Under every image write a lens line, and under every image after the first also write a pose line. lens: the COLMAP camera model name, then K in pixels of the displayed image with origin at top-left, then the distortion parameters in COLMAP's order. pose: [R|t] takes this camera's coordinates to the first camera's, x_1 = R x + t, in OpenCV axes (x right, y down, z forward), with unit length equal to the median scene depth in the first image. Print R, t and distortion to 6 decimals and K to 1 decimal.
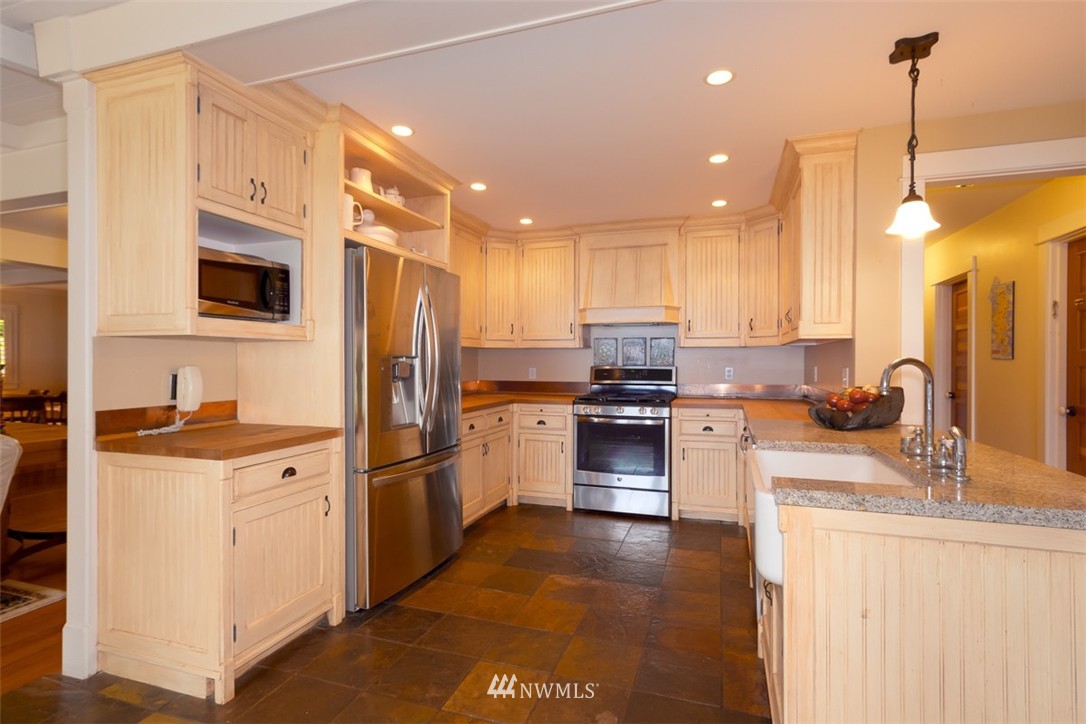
lens RADIAL K [[510.2, 0, 544.1], [0, 510.2, 363.1], [0, 0, 1]] dist [-0.004434, 0.000564]
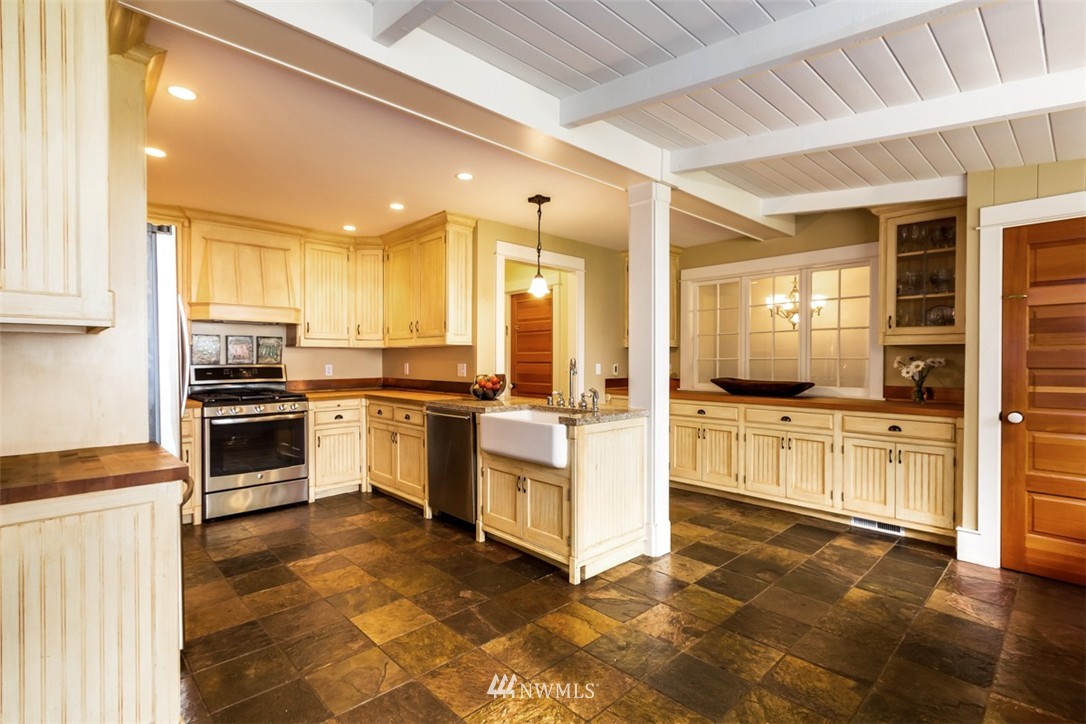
lens RADIAL K [[510.2, 0, 541.2], [0, 510.2, 361.8], [0, 0, 1]] dist [-0.004434, 0.000564]
pose [[0.466184, -0.006569, 0.884663, -0.491345], [0.004884, 0.999976, 0.004852, -0.001699], [-0.884674, 0.002059, 0.466205, 0.038370]]
